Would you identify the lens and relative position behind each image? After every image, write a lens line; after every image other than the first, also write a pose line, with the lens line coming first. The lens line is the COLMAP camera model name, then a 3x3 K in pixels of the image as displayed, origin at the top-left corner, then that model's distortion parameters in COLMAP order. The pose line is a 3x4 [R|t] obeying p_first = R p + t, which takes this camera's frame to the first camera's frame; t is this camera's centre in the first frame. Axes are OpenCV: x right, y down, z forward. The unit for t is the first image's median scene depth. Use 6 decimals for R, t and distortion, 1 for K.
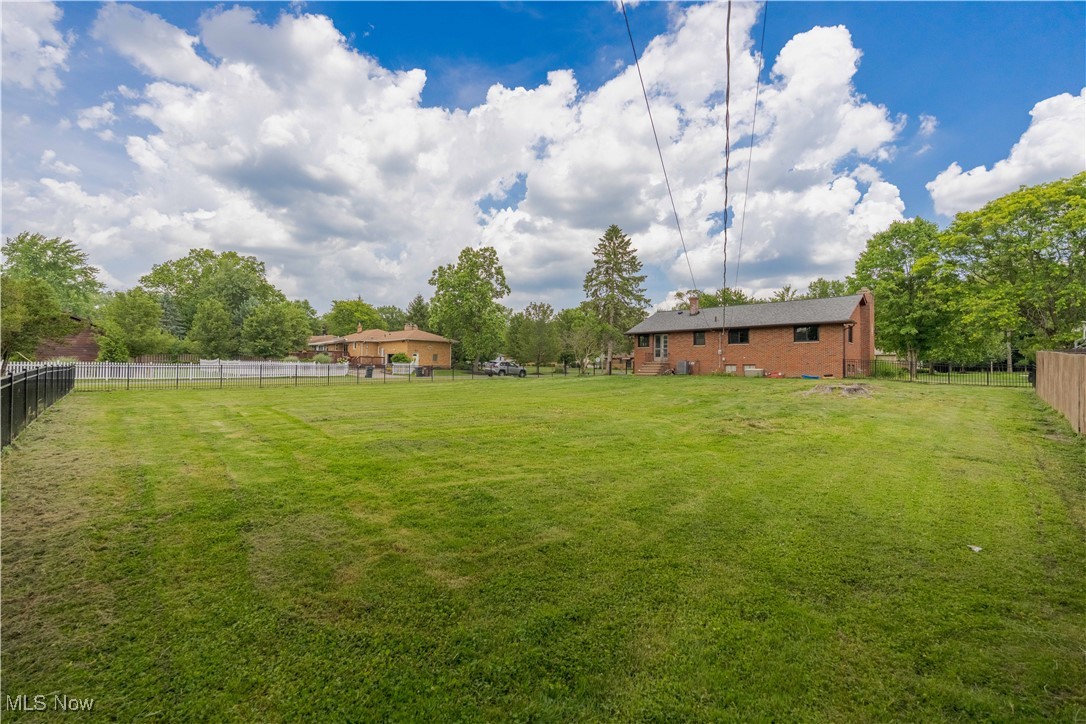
lens RADIAL K [[468.7, 0, 542.1], [0, 468.7, 362.9], [0, 0, 1]] dist [-0.000531, -0.000096]
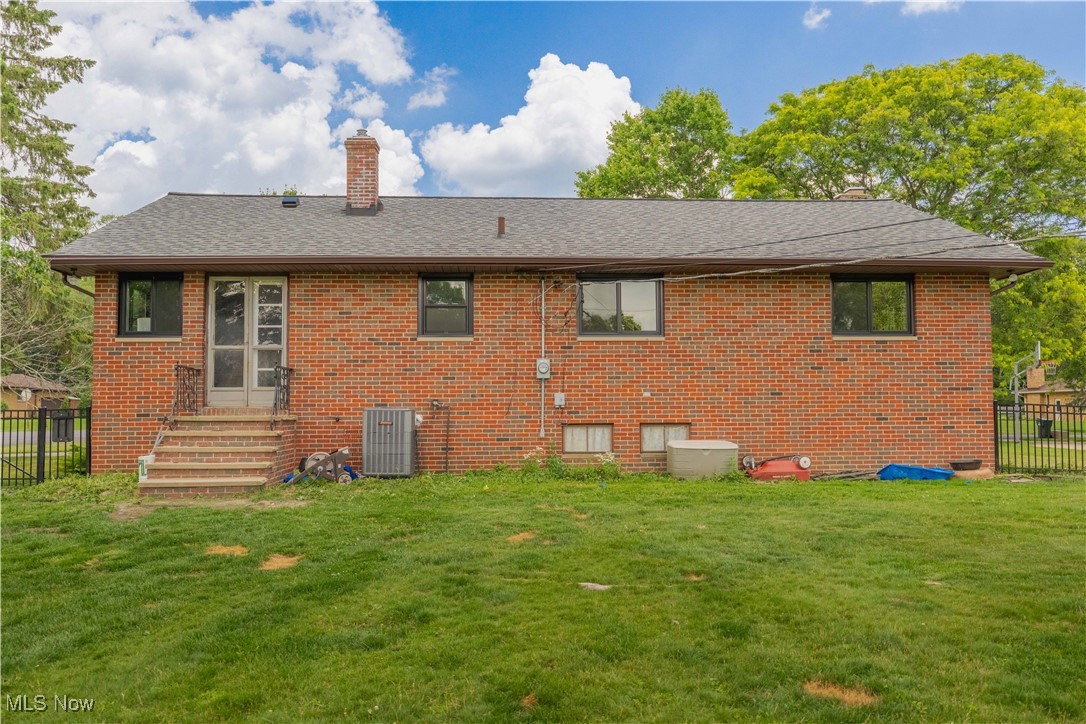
lens RADIAL K [[926.5, 0, 544.3], [0, 926.5, 361.6], [0, 0, 1]] dist [0.014450, 0.001560]
pose [[0.689701, 0.037691, 0.723112, 0.054073], [0.000851, 0.998601, -0.052863, -0.002635], [-0.724093, 0.037075, 0.688705, 0.670796]]
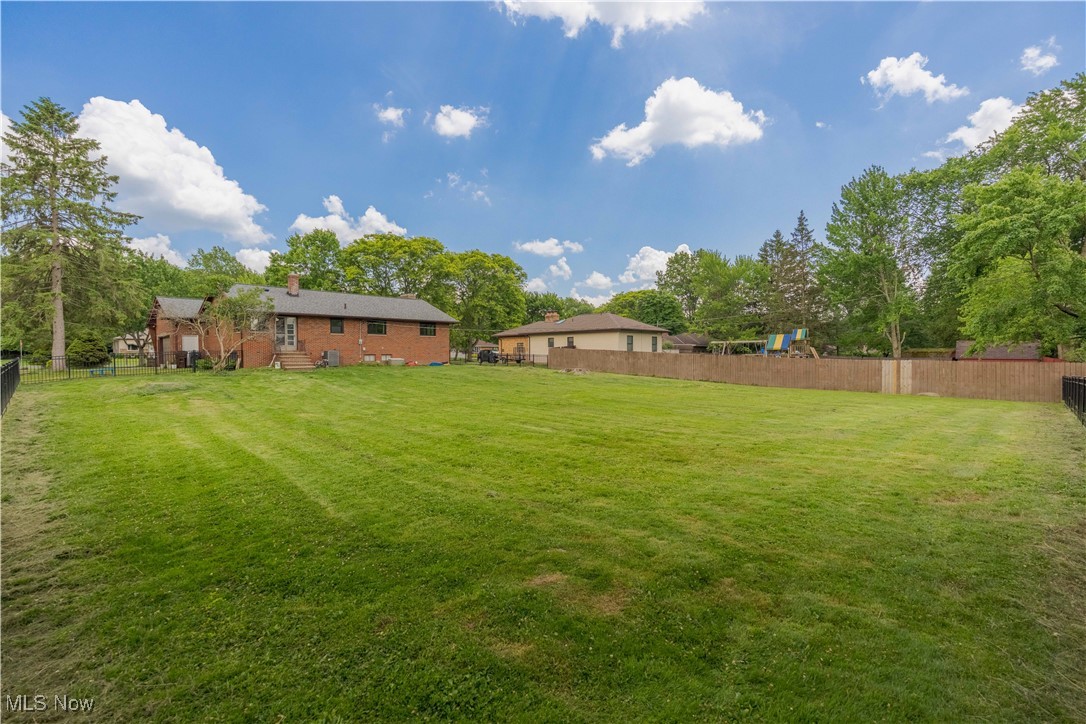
lens RADIAL K [[468.7, 0, 544.1], [0, 468.7, 358.4], [0, 0, 1]] dist [-0.000531, -0.000096]
pose [[0.005386, -0.013002, 0.999901, -0.582973], [-0.002702, 0.999912, 0.013016, -0.001974], [-0.999982, -0.002771, 0.005350, 0.592037]]
